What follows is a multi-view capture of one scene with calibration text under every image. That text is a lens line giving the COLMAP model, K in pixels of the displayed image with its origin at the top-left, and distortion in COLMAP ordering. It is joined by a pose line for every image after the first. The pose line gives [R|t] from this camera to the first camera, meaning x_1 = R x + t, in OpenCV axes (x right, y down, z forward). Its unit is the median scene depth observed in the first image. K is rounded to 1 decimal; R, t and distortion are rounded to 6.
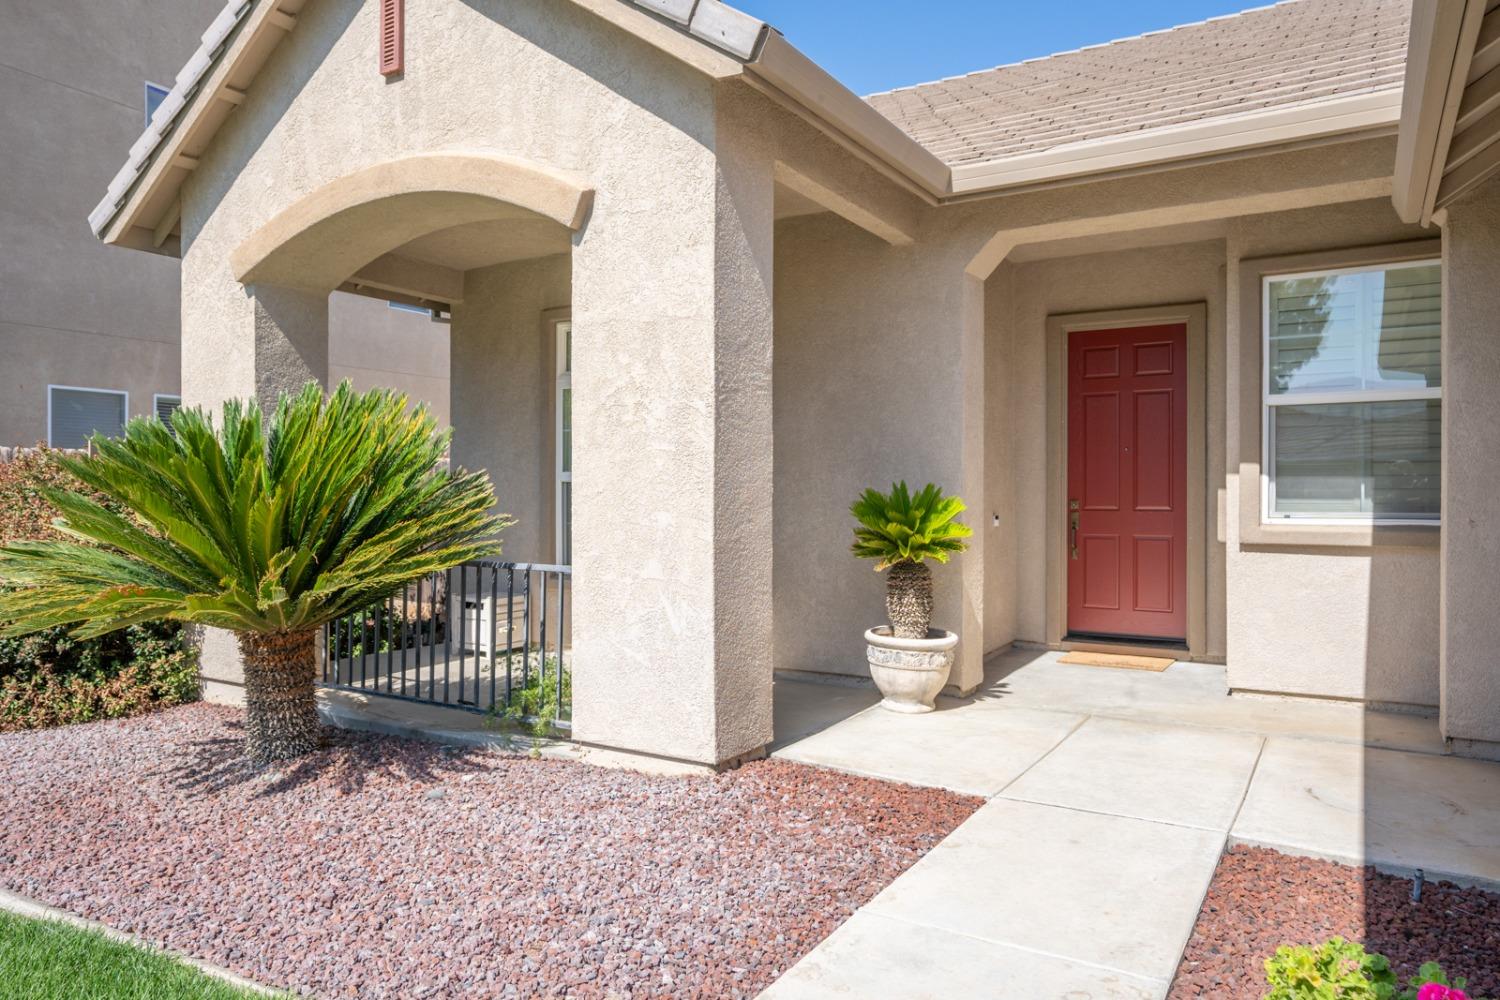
lens RADIAL K [[1001.3, 0, 780.8], [0, 1001.3, 499.6], [0, 0, 1]] dist [-0.019774, 0.004055]
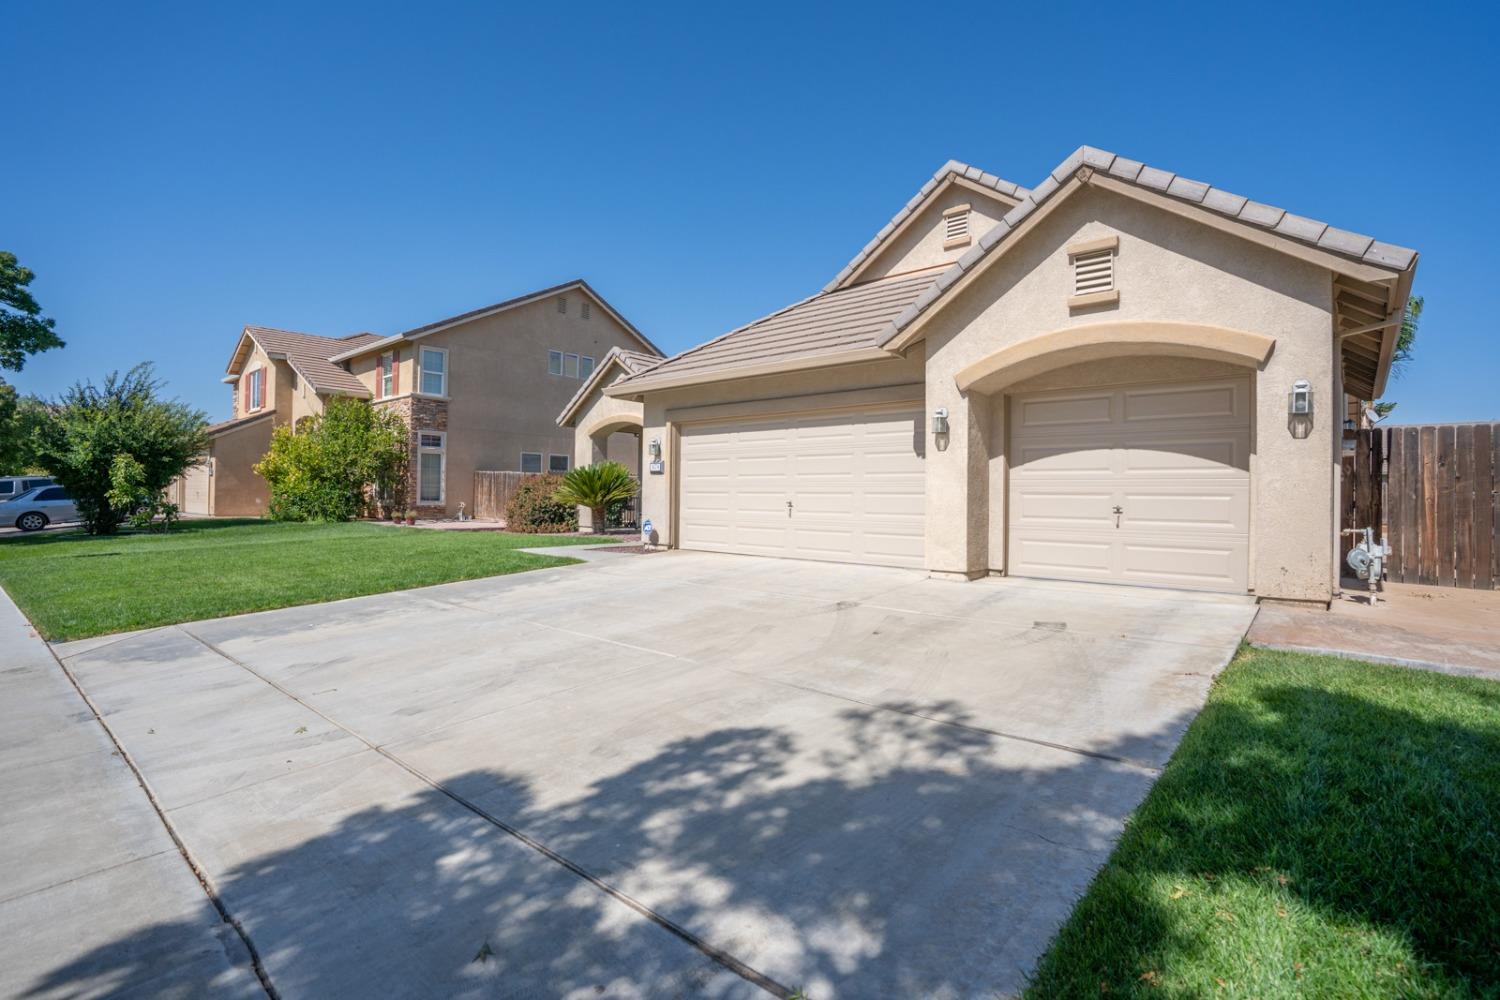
lens RADIAL K [[700.1, 0, 753.0], [0, 700.1, 491.0], [0, 0, 1]] dist [-0.023959, 0.002268]
pose [[0.979006, 0.010530, -0.203559, 0.820525], [-0.015688, 0.999595, -0.023740, 0.090633], [0.203227, 0.026436, 0.978775, -1.924121]]
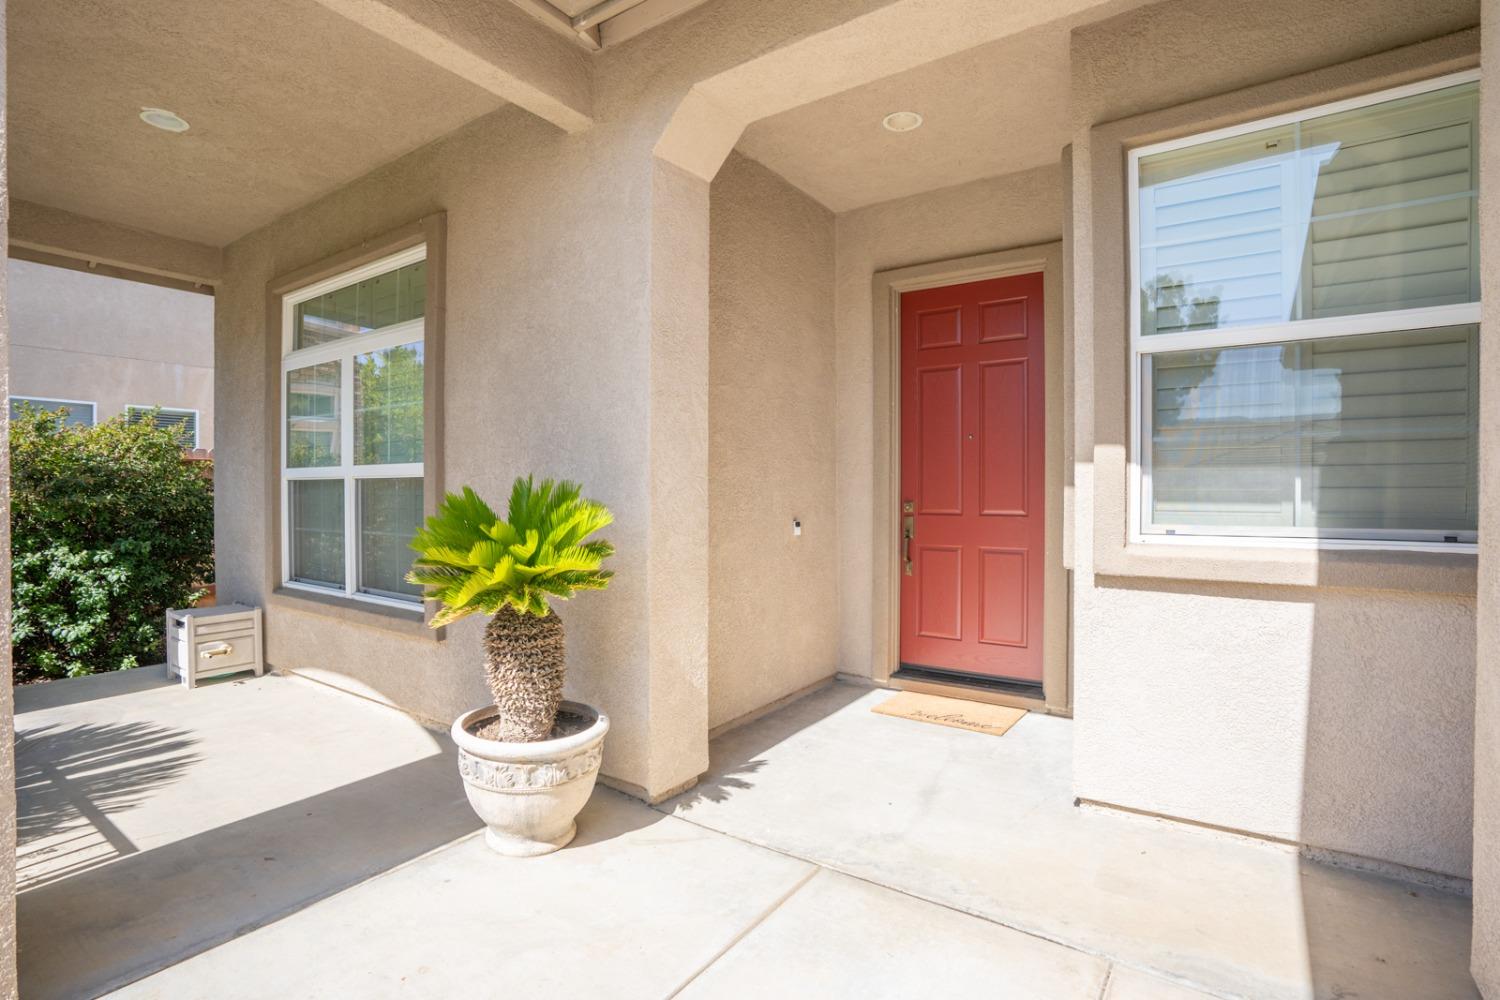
lens RADIAL K [[723.9, 0, 760.0], [0, 723.9, 495.2], [0, 0, 1]] dist [-0.041806, 0.000529]
pose [[0.996461, -0.000198, -0.084057, 0.288965], [0.000072, 0.999999, -0.001495, -0.004757], [0.084057, 0.001483, 0.996460, 0.532344]]
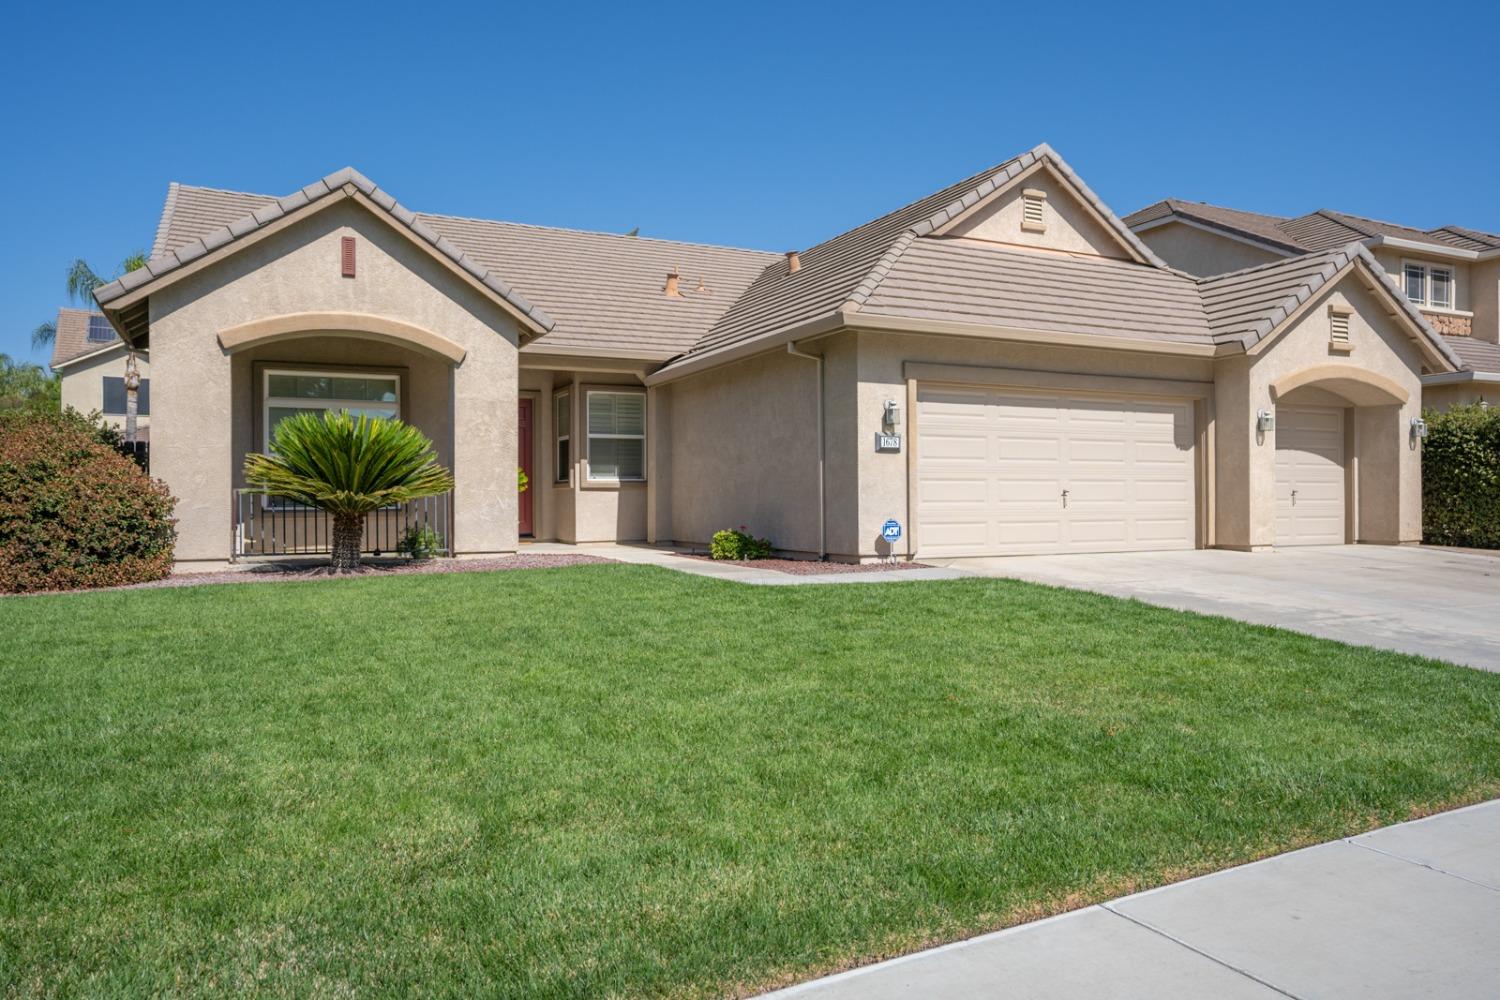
lens RADIAL K [[1067.0, 0, 742.4], [0, 1067.0, 496.3], [0, 0, 1]] dist [0.014740, 0.018268]
pose [[0.558408, 0.001512, 0.829565, -1.689967], [0.013676, 0.999846, -0.011028, 0.103533], [-0.829454, 0.017503, 0.558301, -0.972539]]
